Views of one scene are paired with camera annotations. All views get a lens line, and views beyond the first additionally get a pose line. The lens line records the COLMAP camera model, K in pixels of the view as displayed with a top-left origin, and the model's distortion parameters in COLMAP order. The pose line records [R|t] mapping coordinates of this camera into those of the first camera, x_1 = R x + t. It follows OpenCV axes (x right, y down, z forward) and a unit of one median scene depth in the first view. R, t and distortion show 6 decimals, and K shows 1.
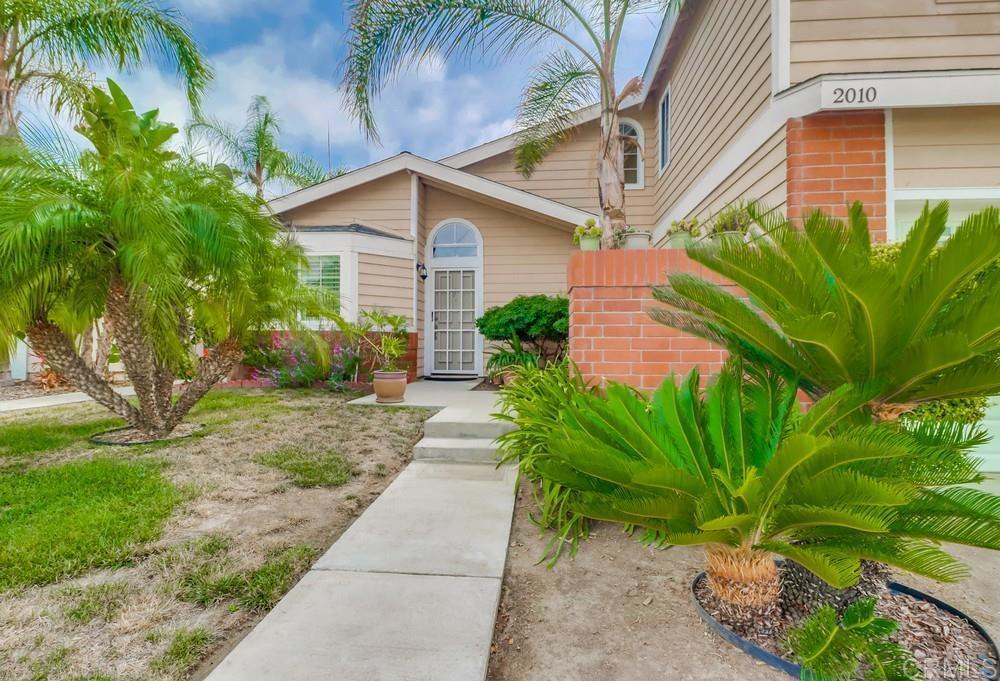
lens RADIAL K [[481.1, 0, 500.7], [0, 481.1, 340.6], [0, 0, 1]] dist [0.012913, -0.005884]
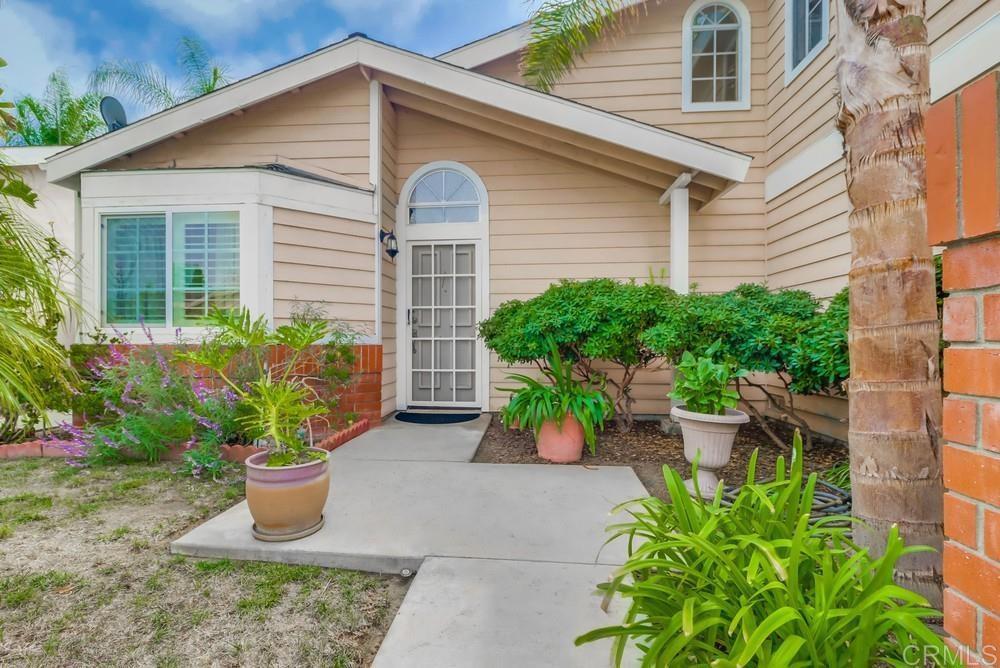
lens RADIAL K [[474.6, 0, 499.2], [0, 474.6, 340.5], [0, 0, 1]] dist [0.009544, -0.007810]
pose [[0.999819, -0.004070, 0.018570, -0.036902], [0.003833, 0.999911, 0.012751, -0.028850], [-0.018620, -0.012677, 0.999746, 0.401396]]
